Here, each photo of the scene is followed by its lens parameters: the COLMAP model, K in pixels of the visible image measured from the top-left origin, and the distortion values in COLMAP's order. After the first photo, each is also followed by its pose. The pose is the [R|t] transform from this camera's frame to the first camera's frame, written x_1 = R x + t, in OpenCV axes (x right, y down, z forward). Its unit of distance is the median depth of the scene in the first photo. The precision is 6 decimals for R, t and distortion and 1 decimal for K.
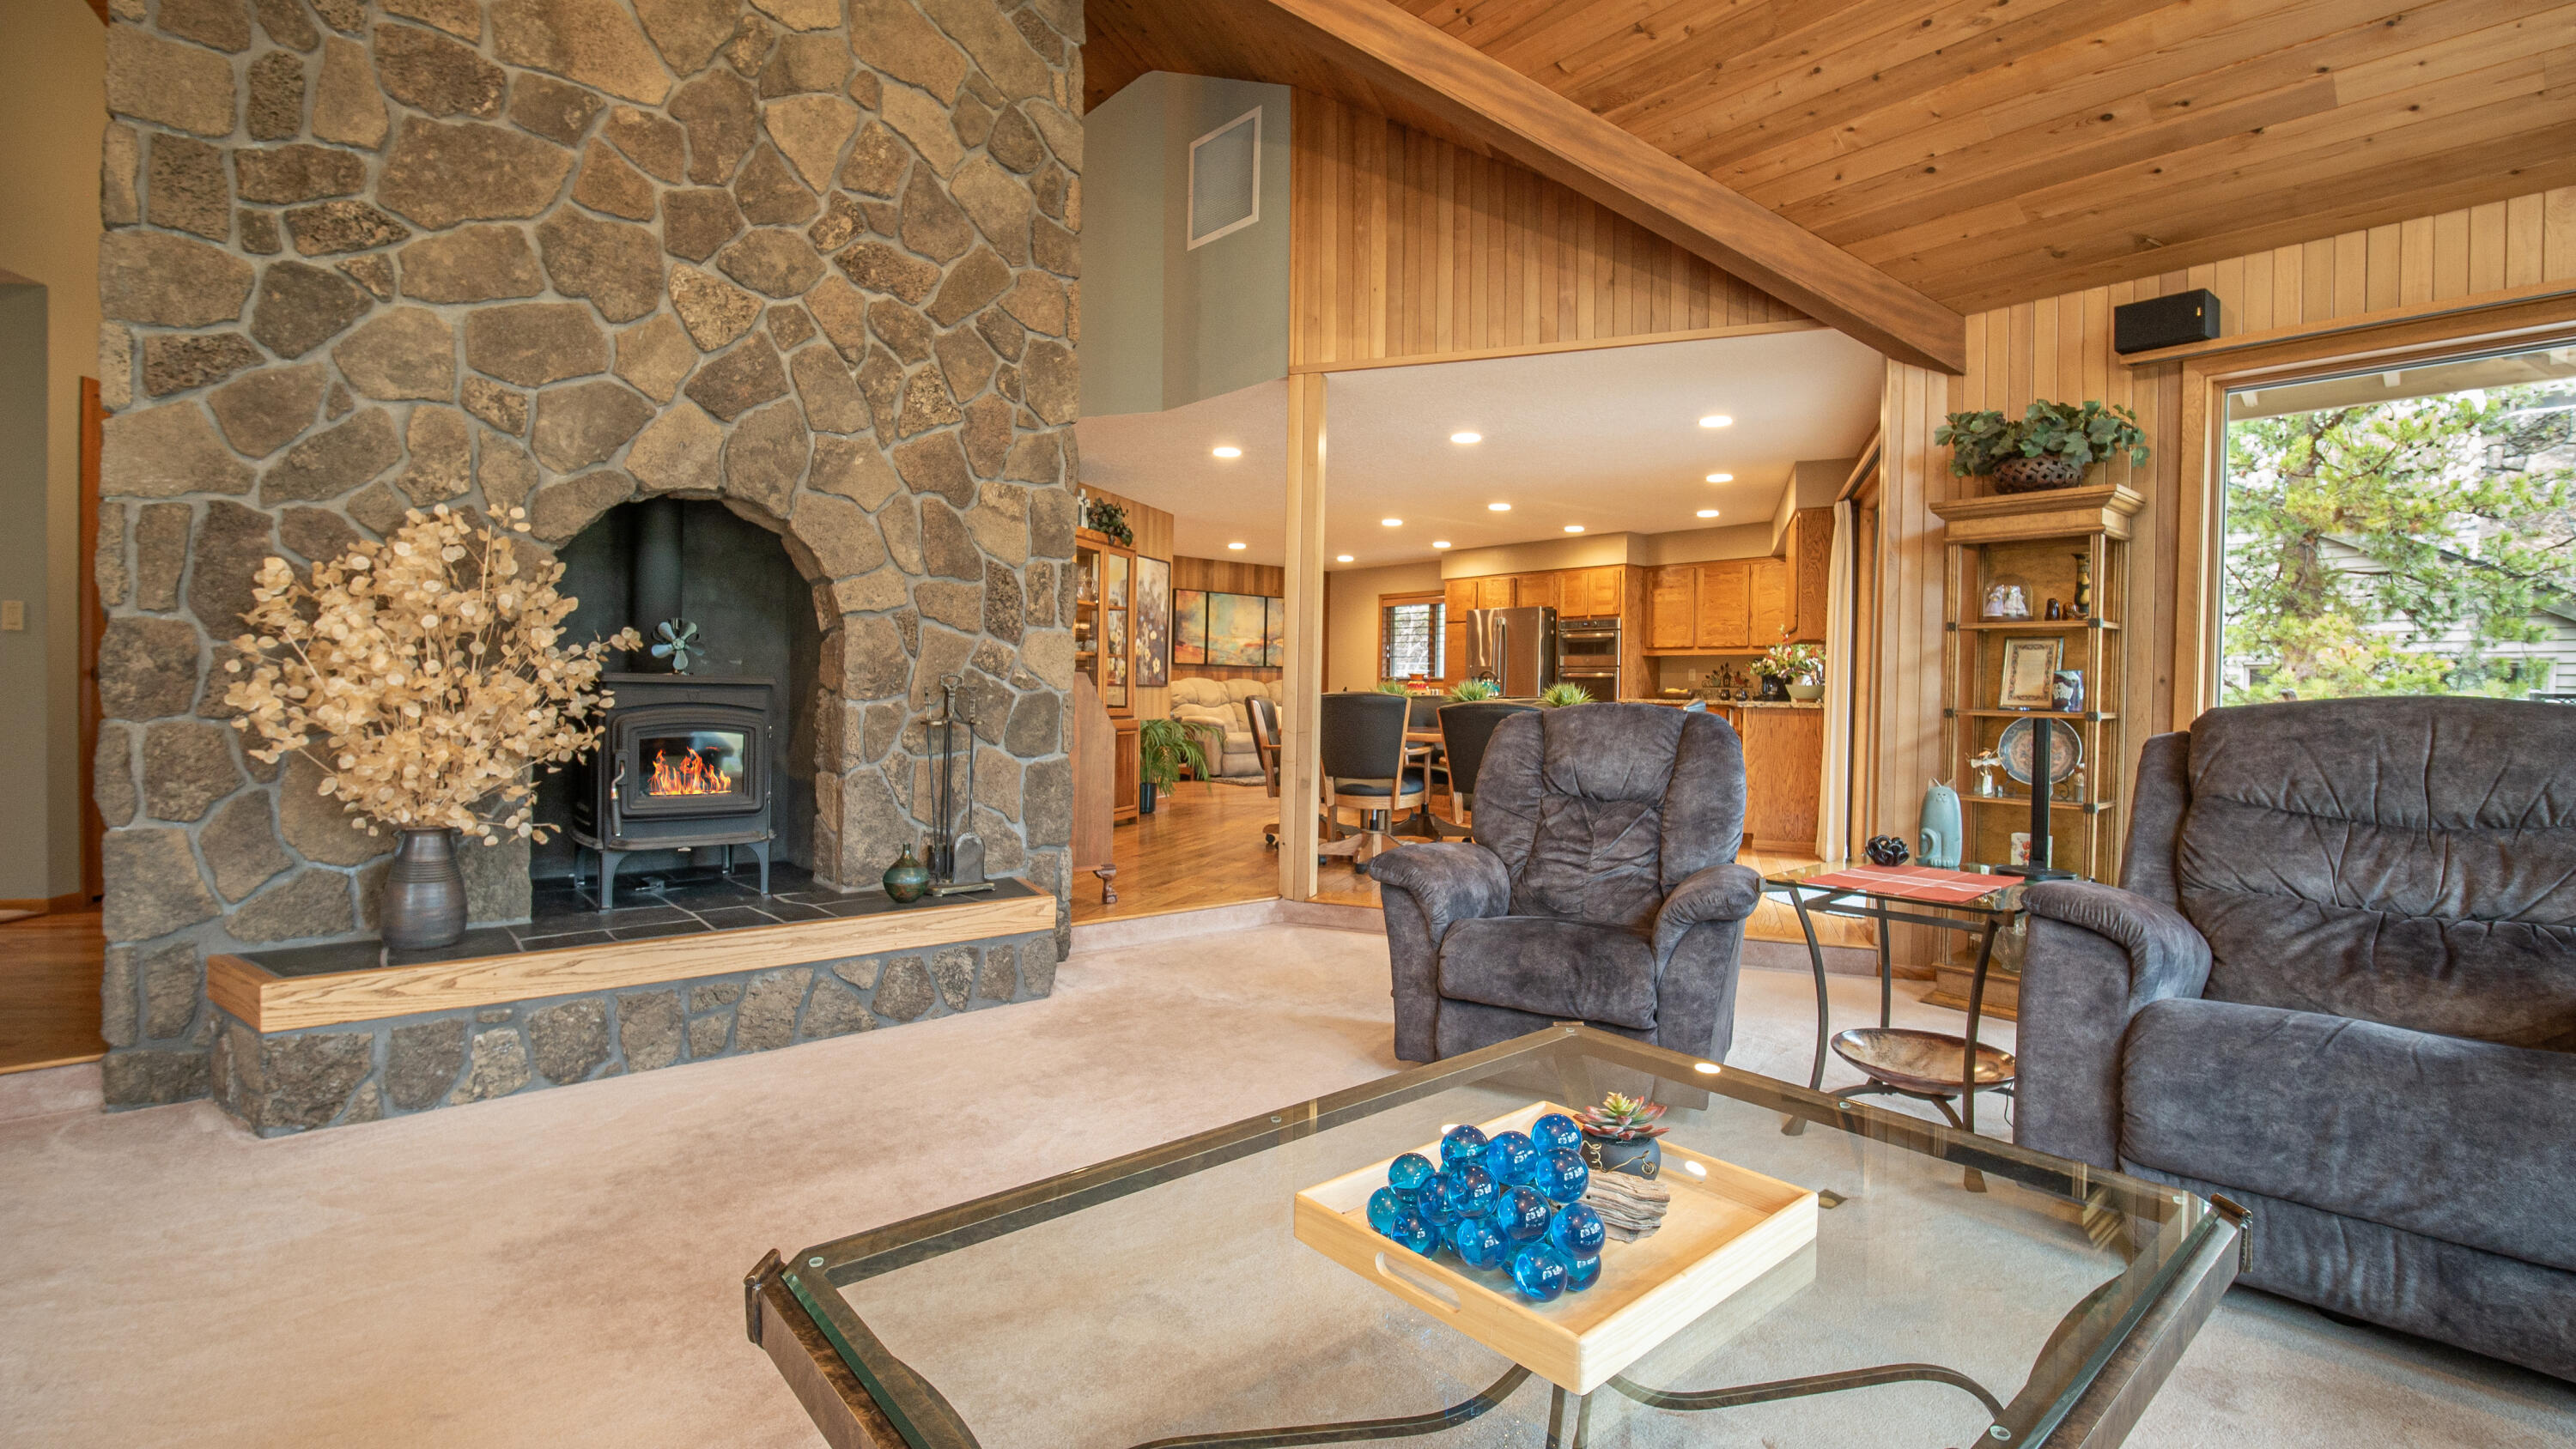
lens RADIAL K [[1135.5, 0, 1282.3], [0, 1135.5, 707.6], [0, 0, 1]] dist [-0.014240, -0.004495]
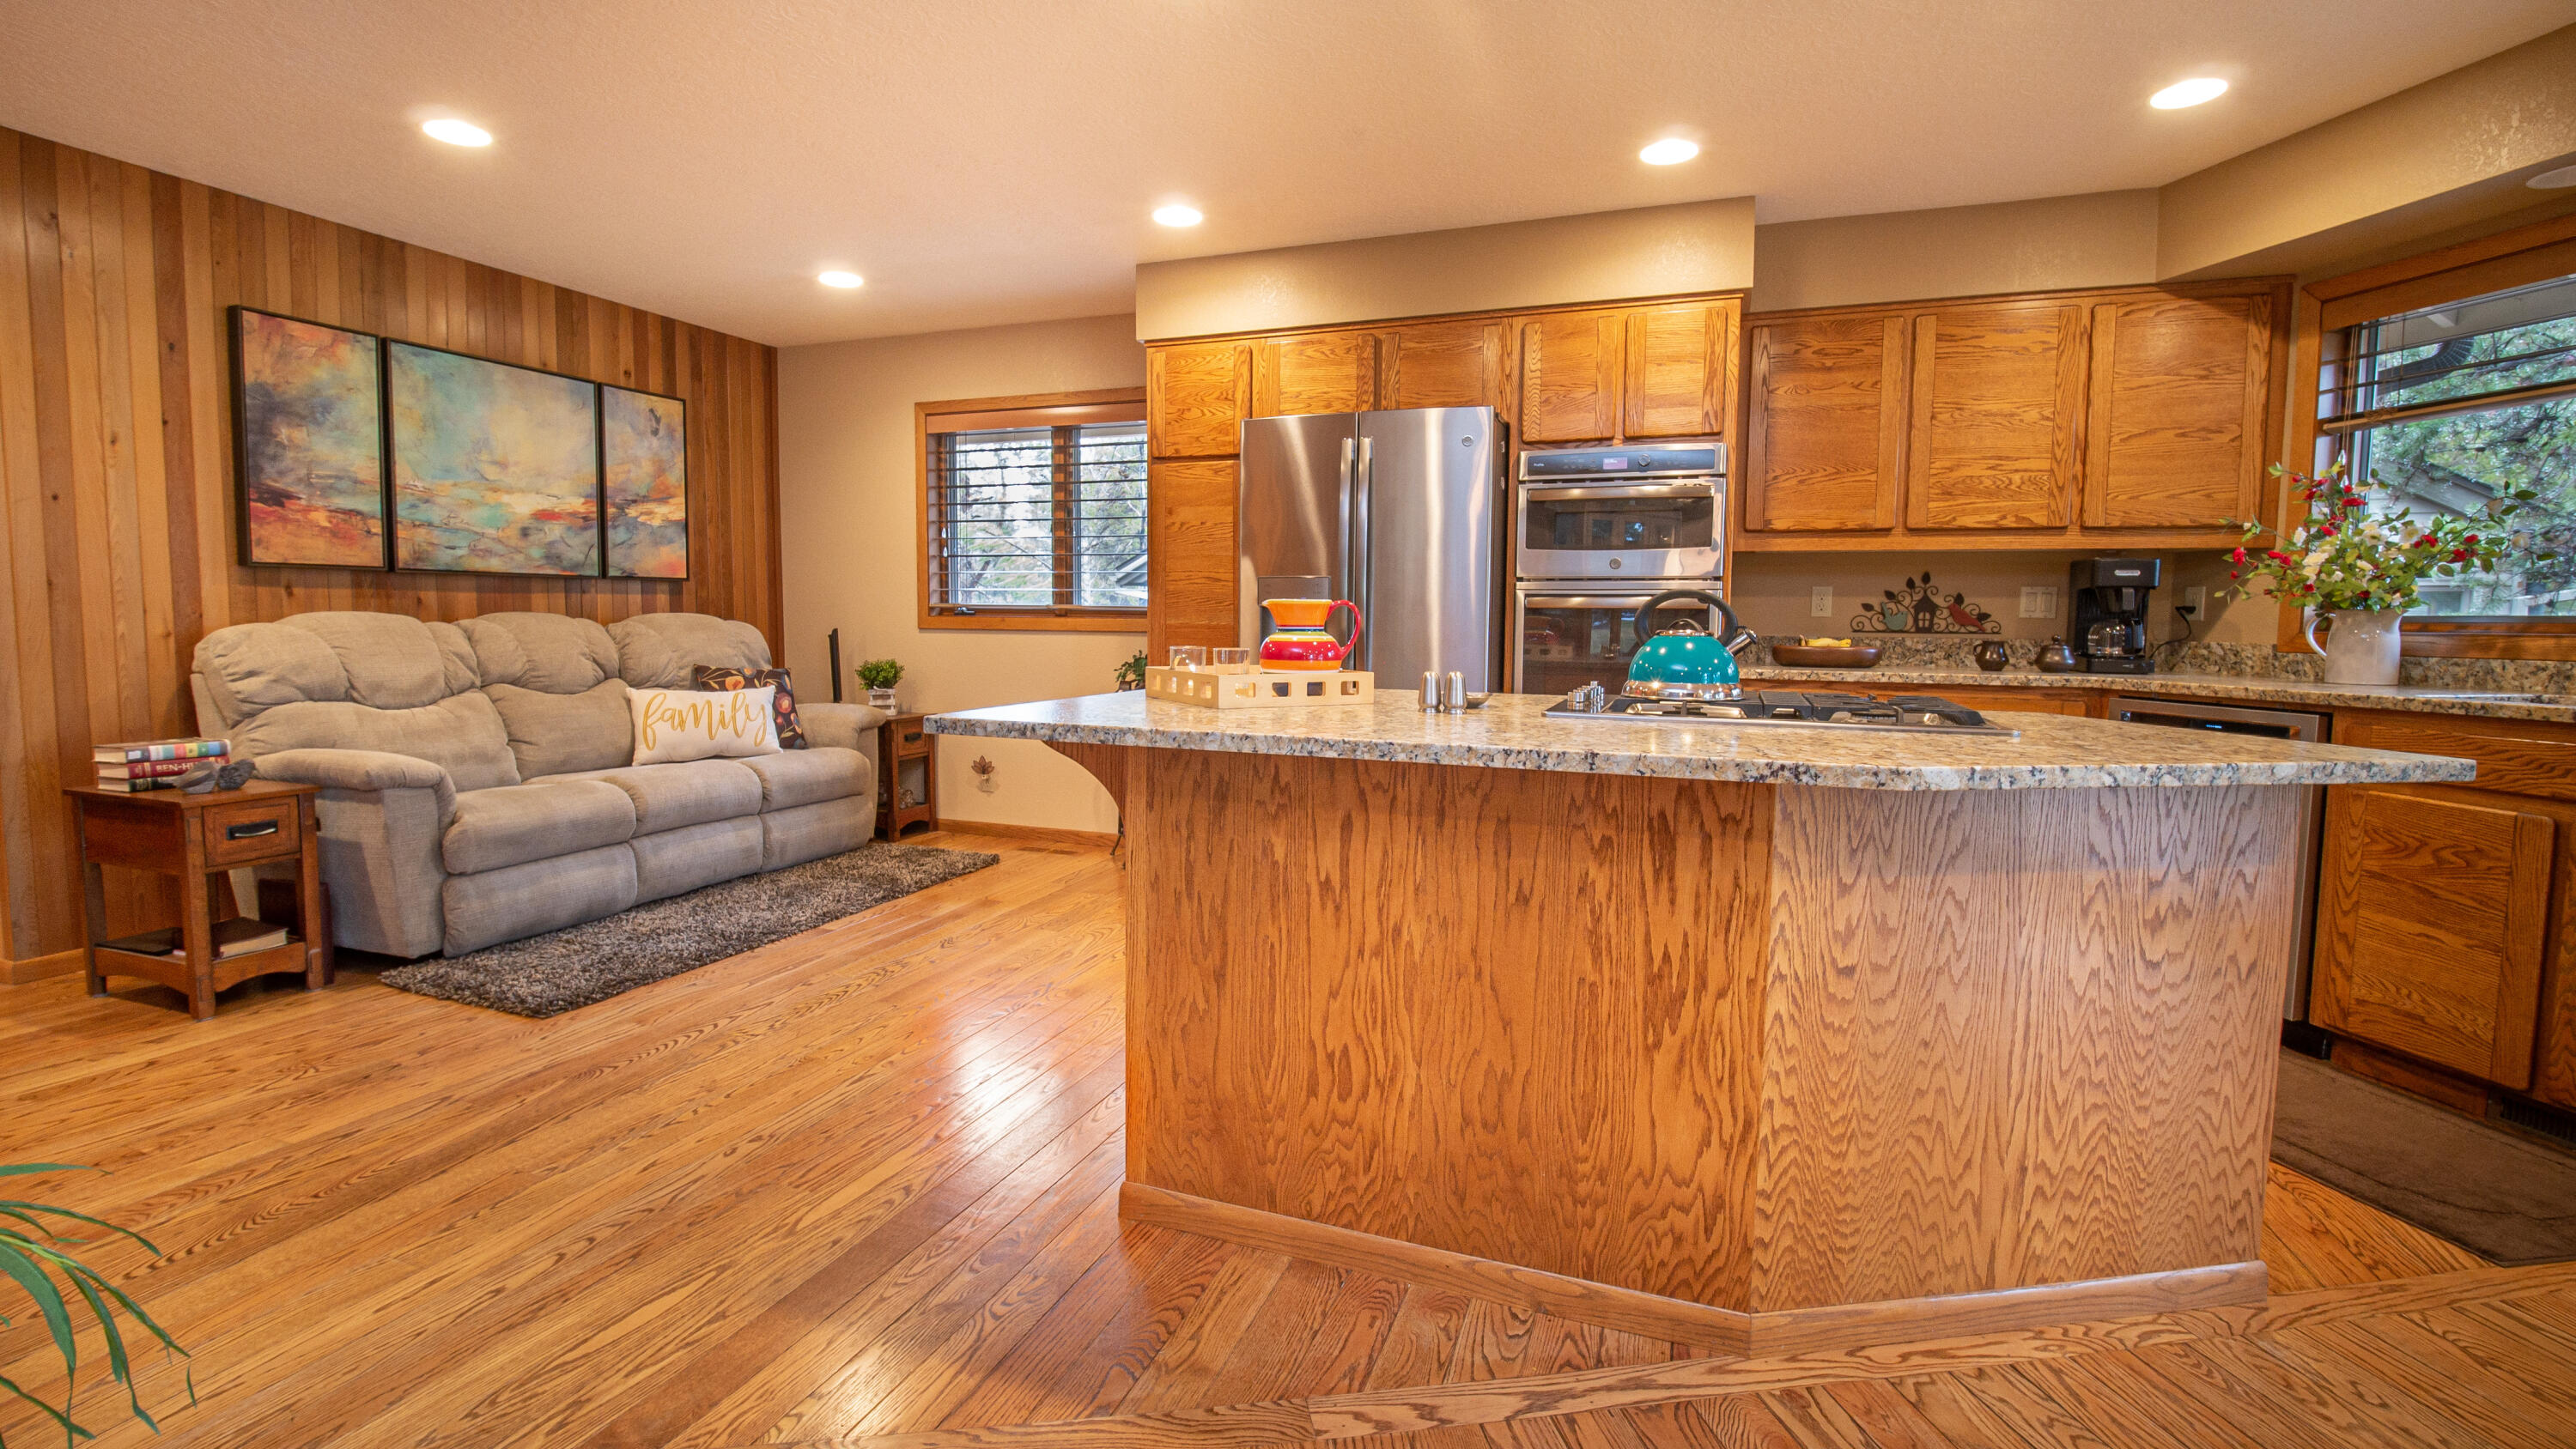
lens RADIAL K [[1135.5, 0, 1282.3], [0, 1135.5, 707.6], [0, 0, 1]] dist [-0.014240, -0.004495]
pose [[0.872536, -0.047477, 0.486237, -0.004227], [0.013042, 0.997176, 0.073963, -0.023043], [-0.488375, -0.058194, 0.870691, 0.728205]]
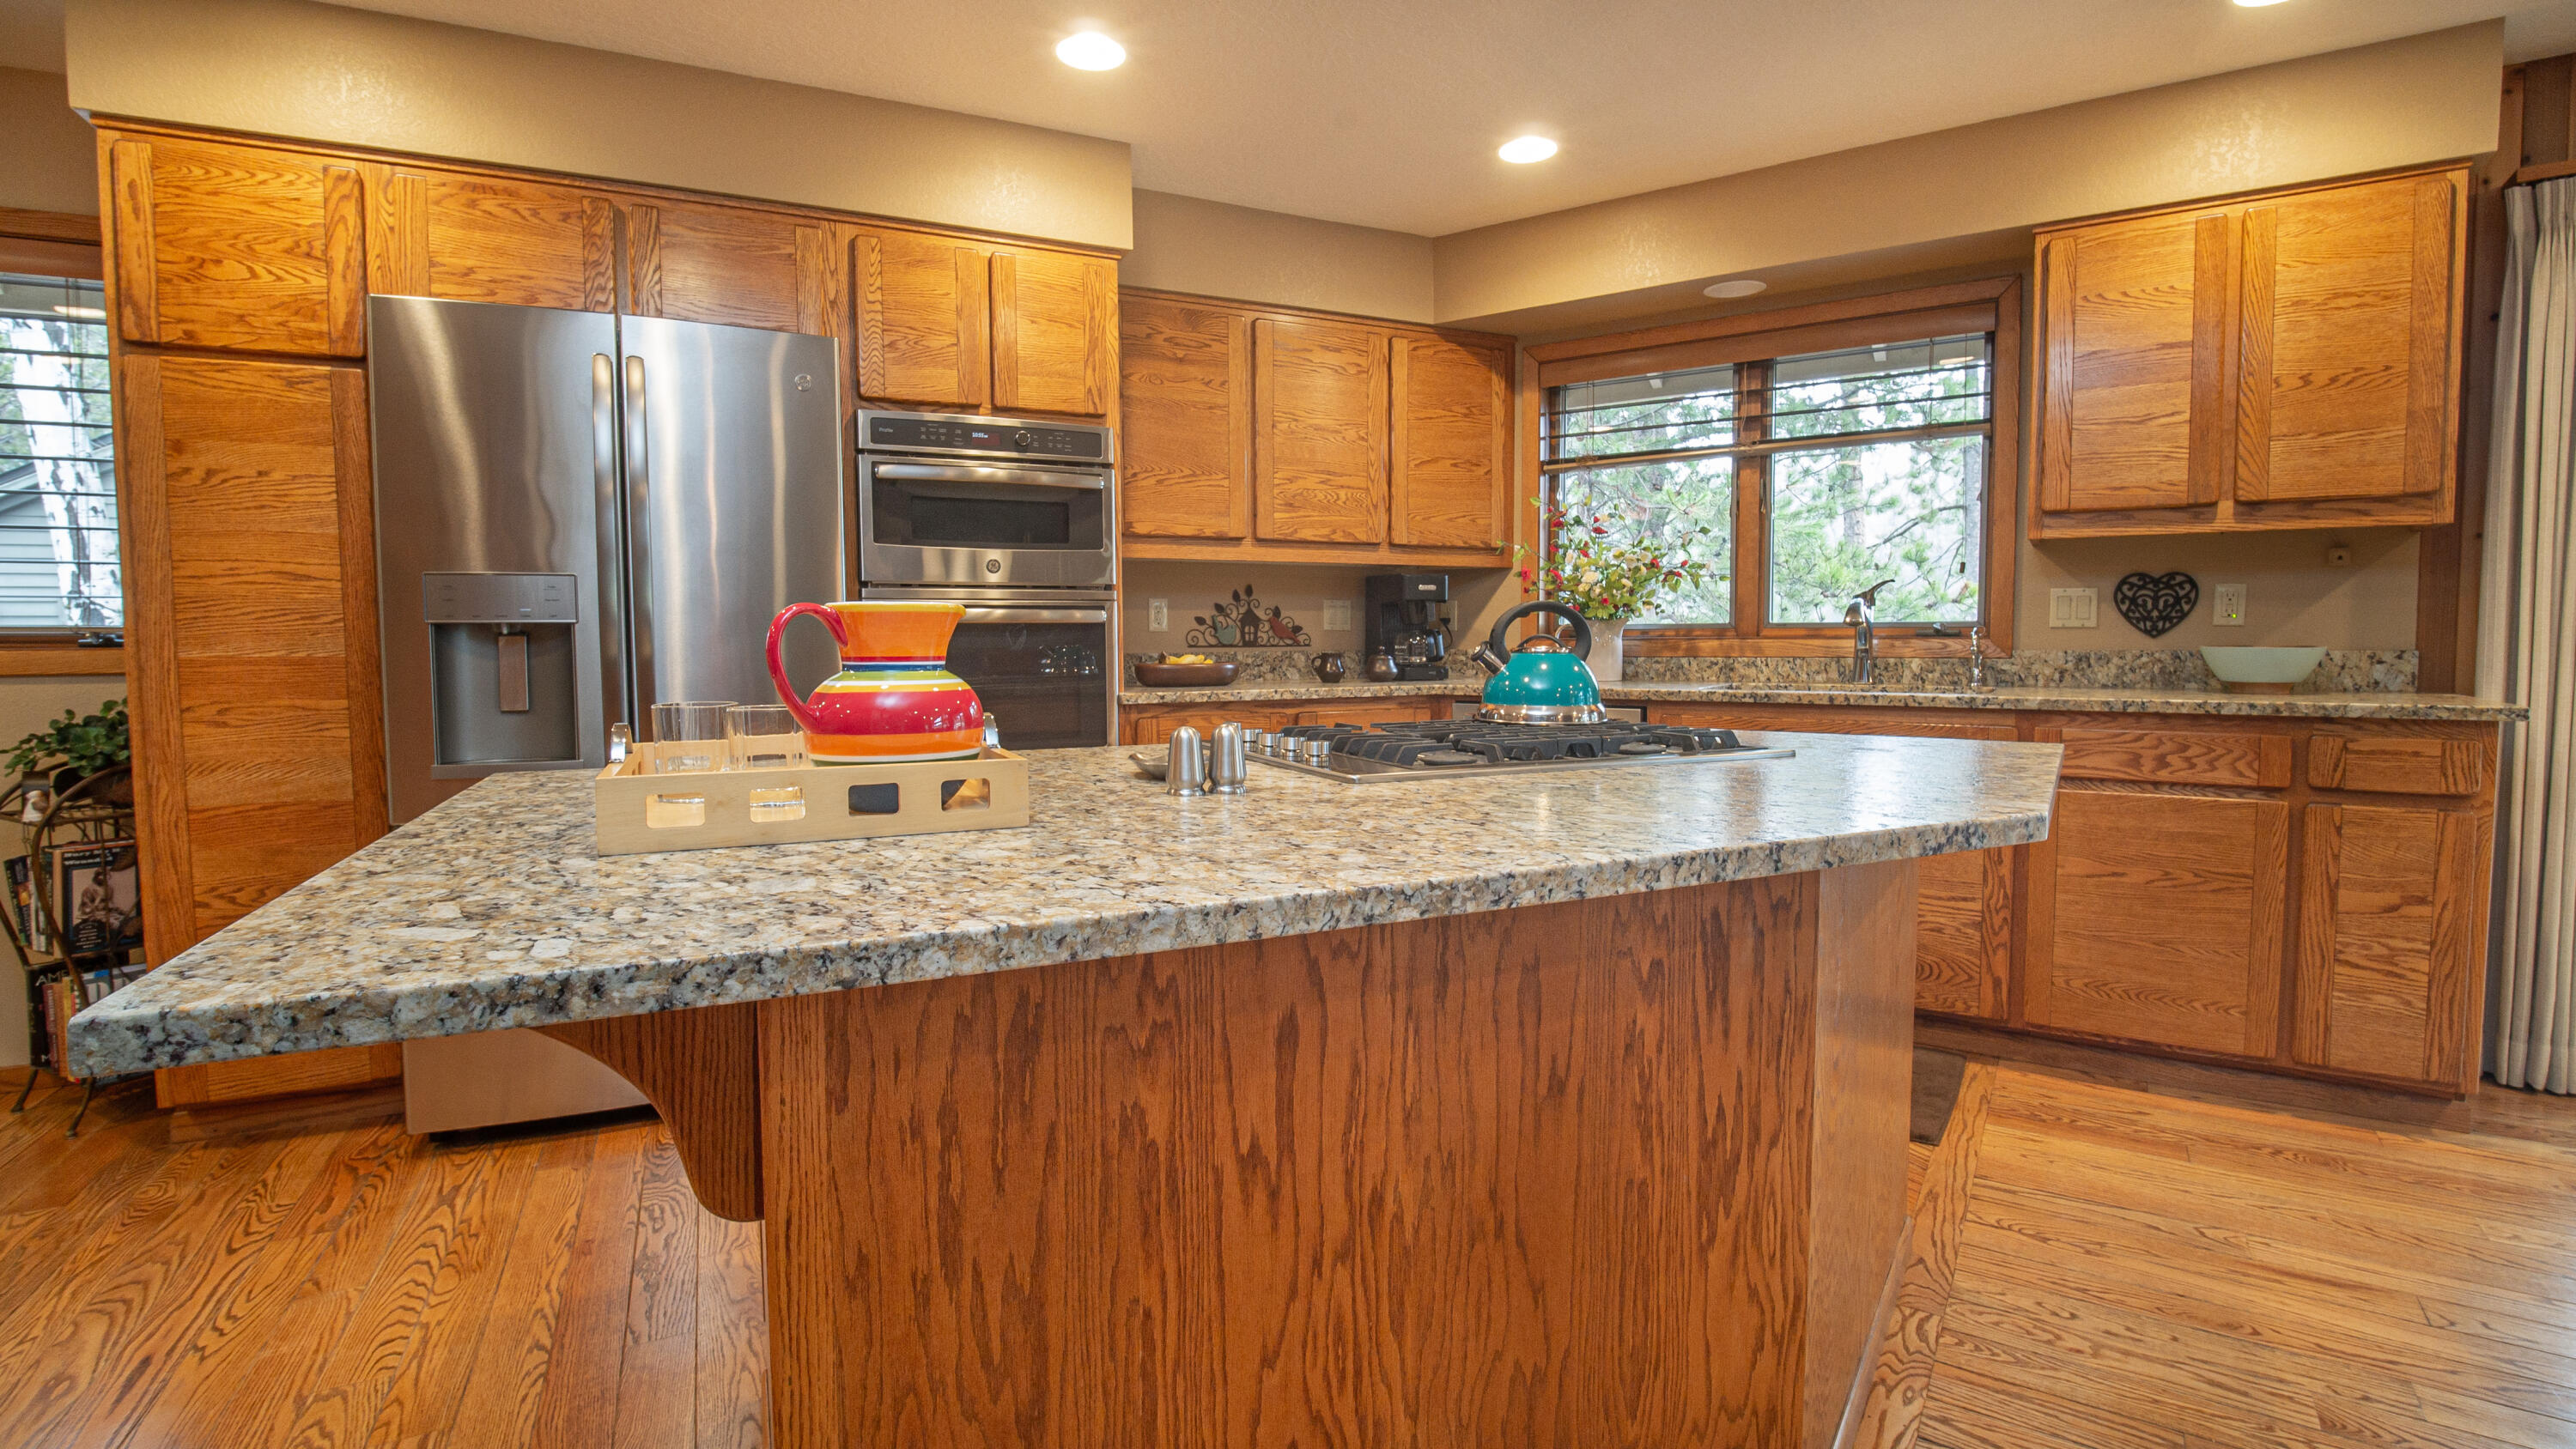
lens RADIAL K [[1168.0, 0, 1282.6], [0, 1168.0, 705.8], [0, 0, 1]] dist [-0.018956, -0.000944]
pose [[0.247270, -0.075337, 0.966013, -0.000258], [0.024146, 0.997142, 0.071584, -0.025068], [-0.968646, 0.005625, 0.248382, 0.851166]]
